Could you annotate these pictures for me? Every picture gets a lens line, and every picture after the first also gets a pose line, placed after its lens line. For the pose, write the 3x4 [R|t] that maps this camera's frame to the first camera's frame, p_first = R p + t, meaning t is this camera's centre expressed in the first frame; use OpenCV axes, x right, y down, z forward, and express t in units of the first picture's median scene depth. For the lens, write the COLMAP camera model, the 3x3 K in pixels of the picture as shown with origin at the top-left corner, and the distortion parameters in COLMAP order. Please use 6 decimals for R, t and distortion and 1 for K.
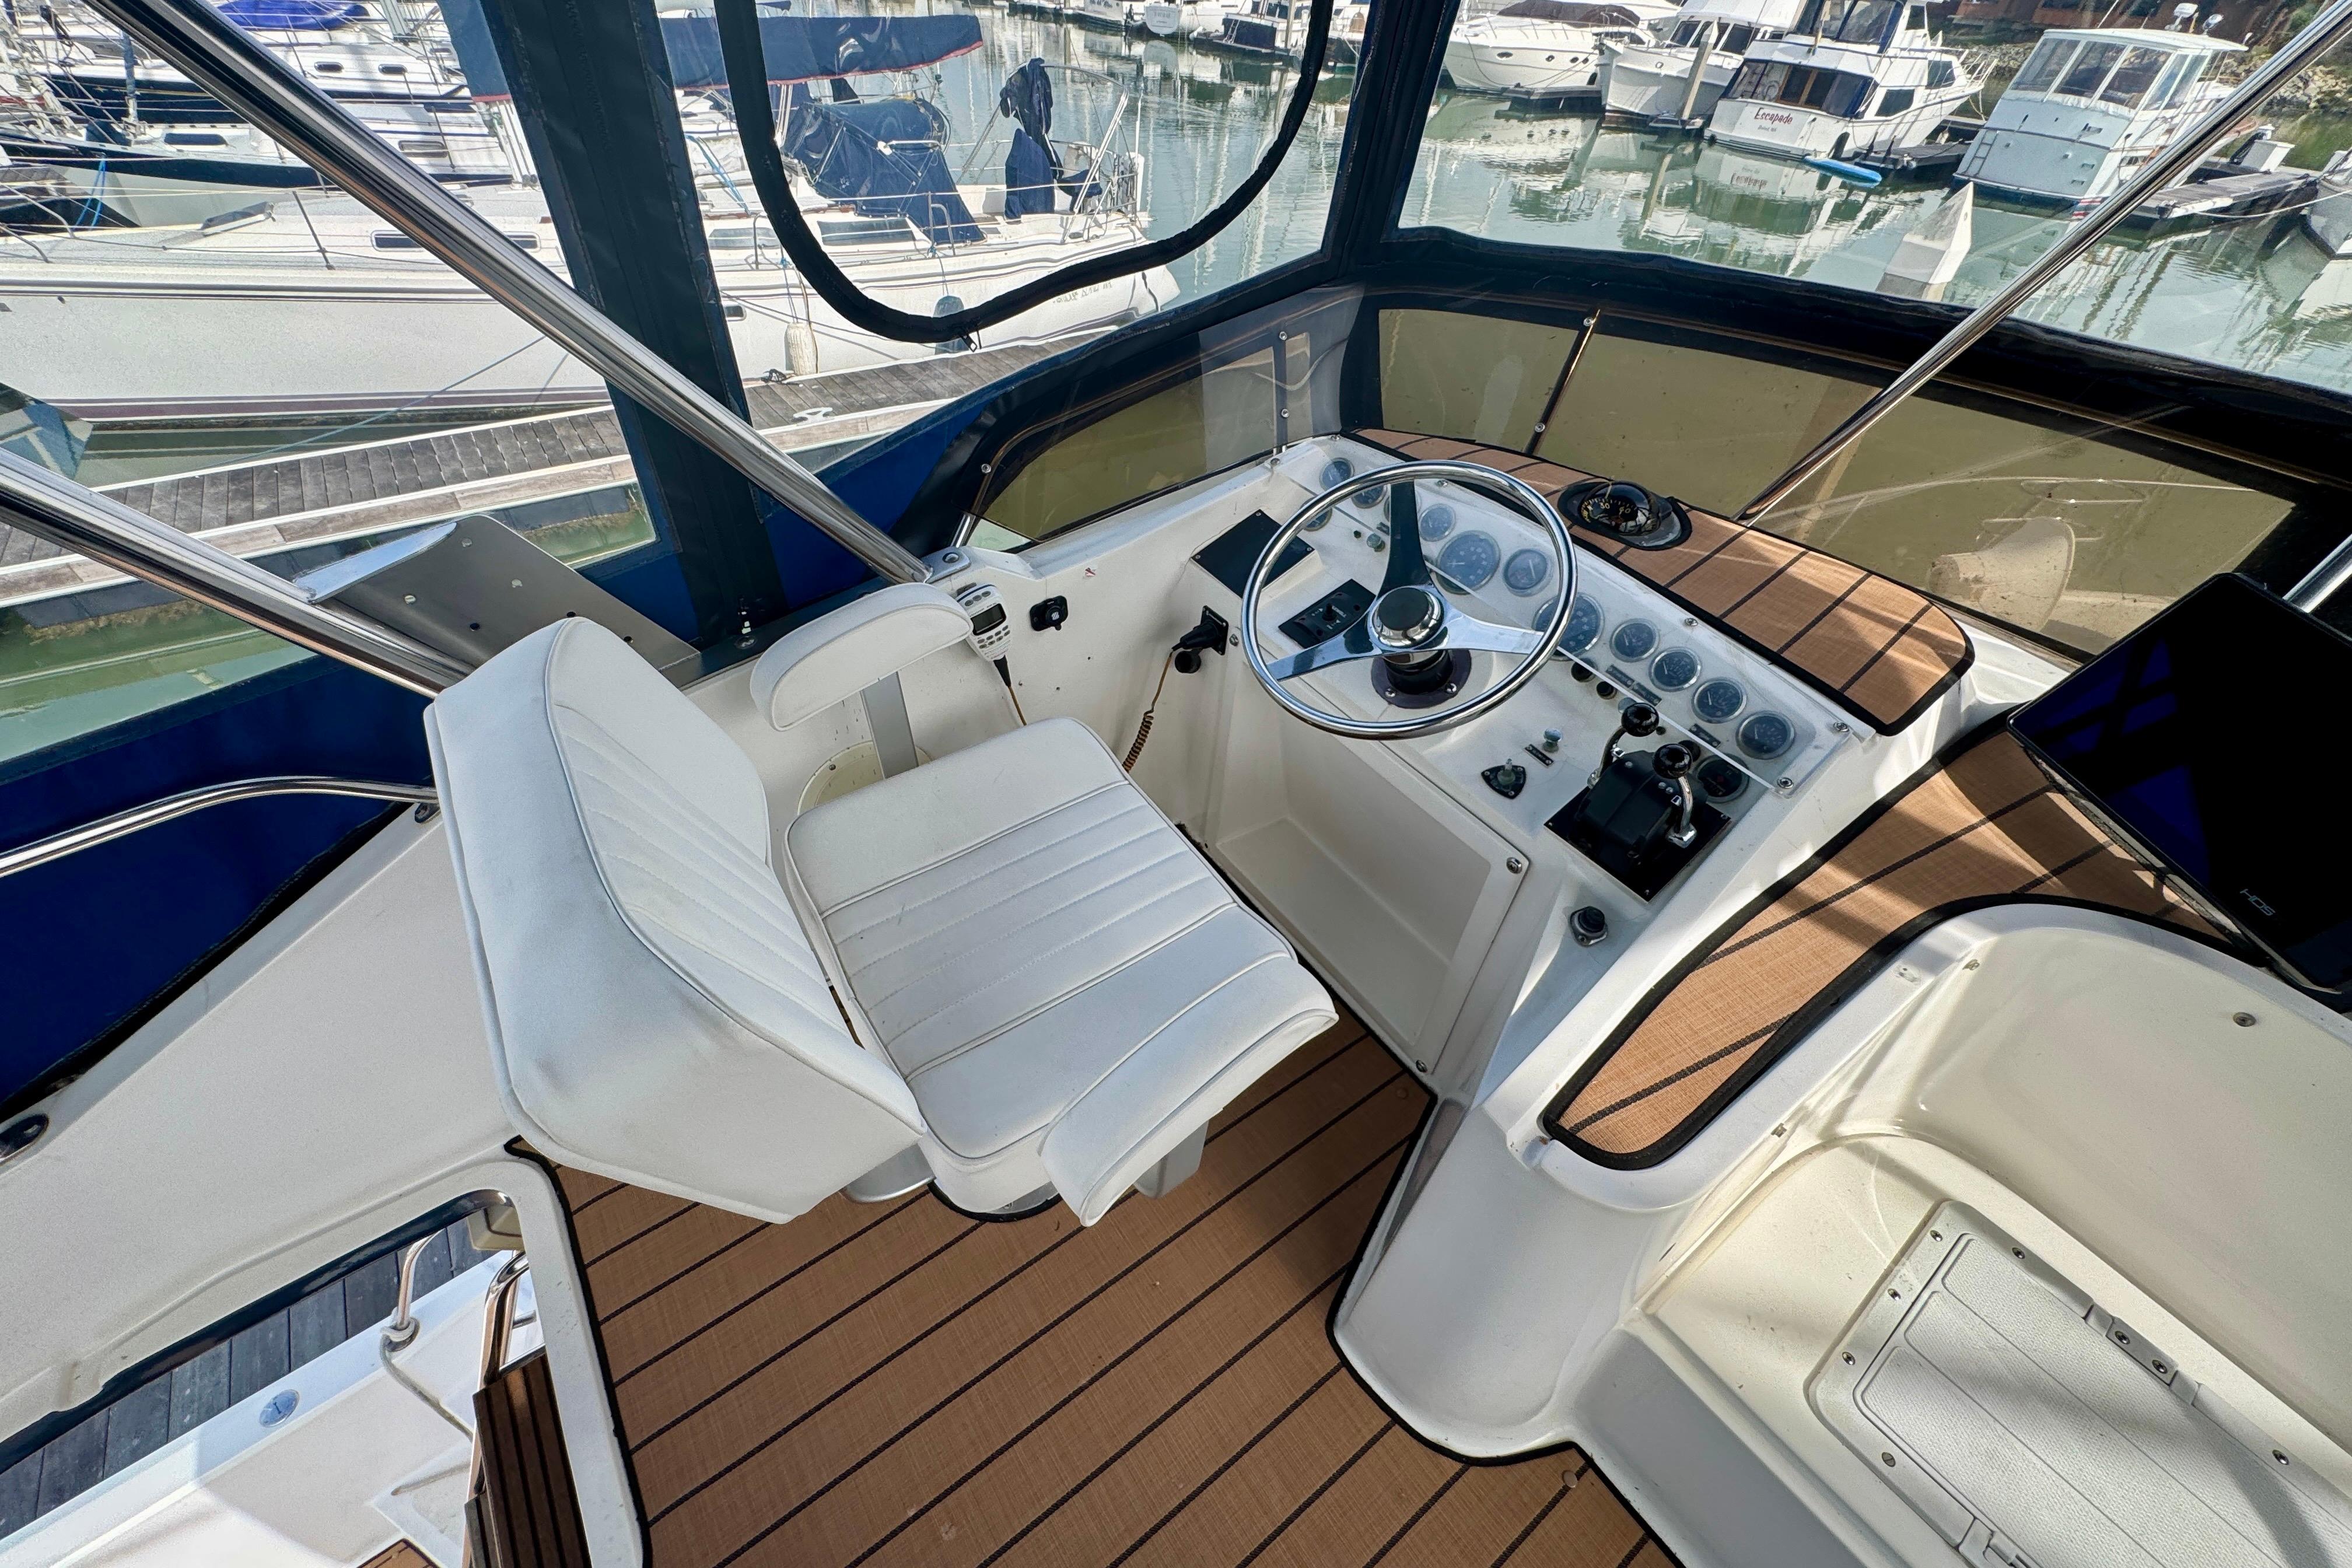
lens RADIAL K [[942.2, 0, 1176.0], [0, 942.2, 784.0], [0, 0, 1]] dist [0.000549, -0.000348]
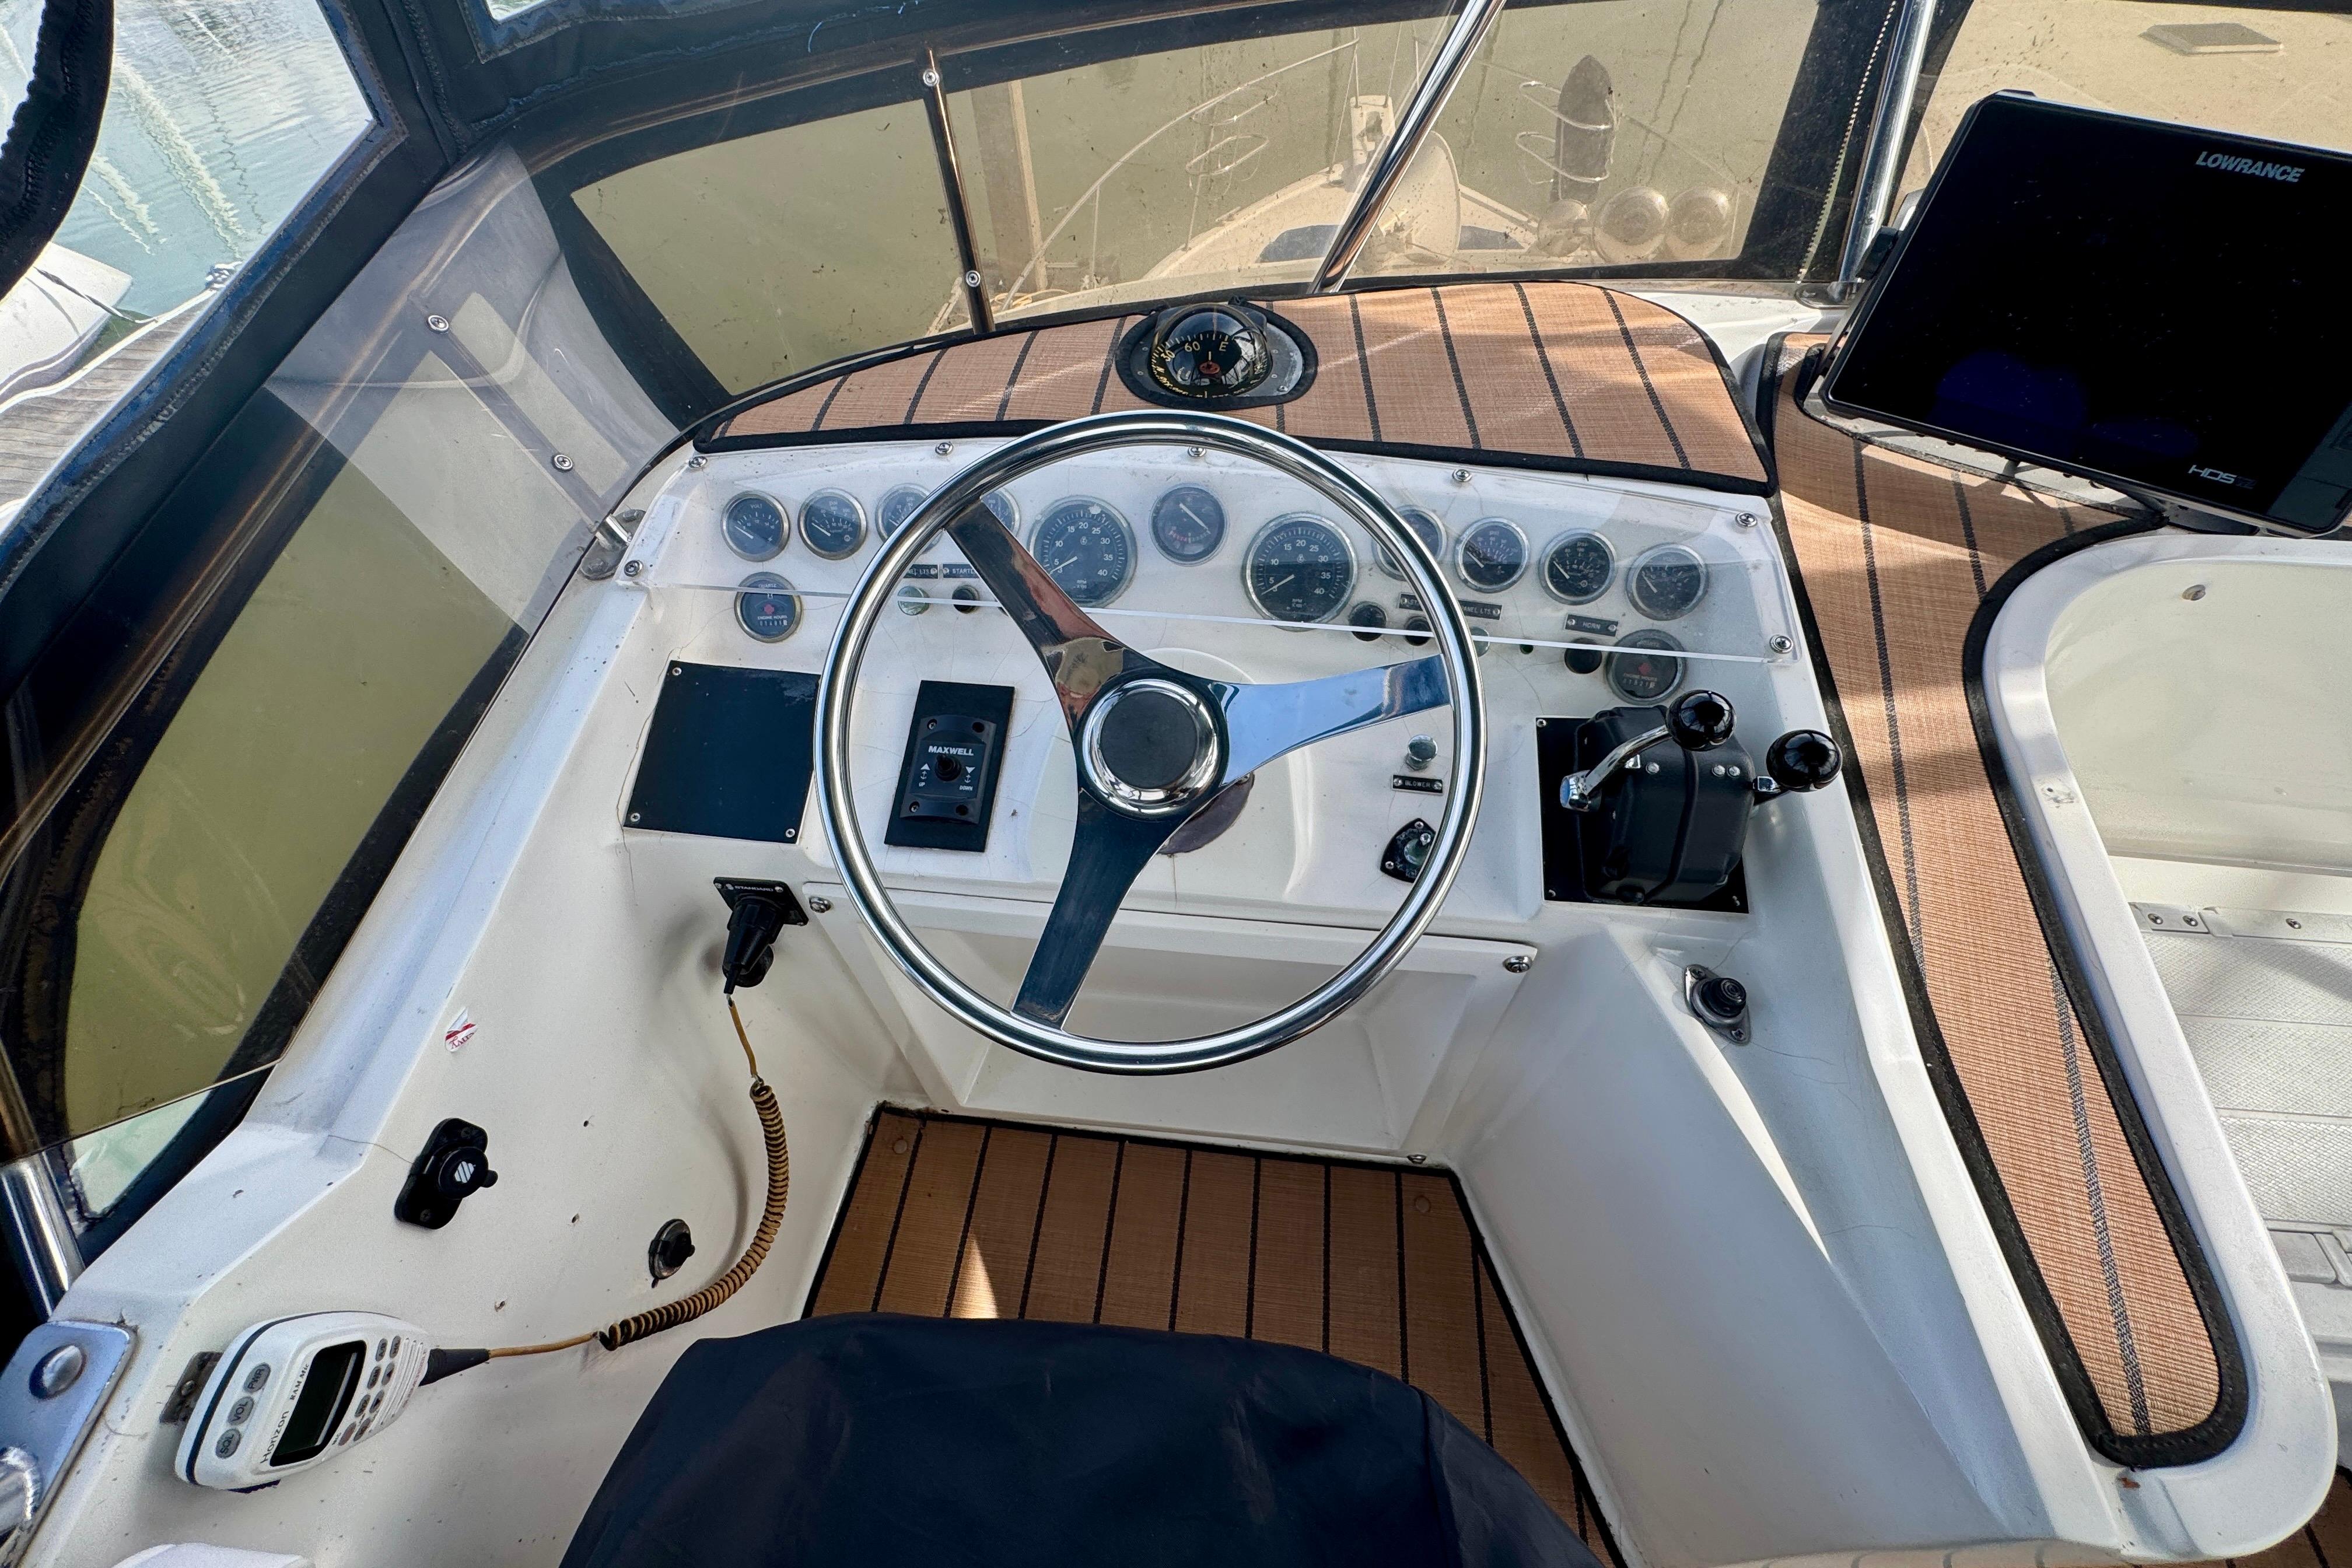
lens RADIAL K [[942.2, 0, 1176.0], [0, 942.2, 784.0], [0, 0, 1]] dist [0.000549, -0.000348]
pose [[0.665238, -0.632303, 0.397053, 0.033078], [0.558397, 0.774358, 0.297596, -0.305174], [-0.495632, 0.023741, 0.868208, 0.541726]]
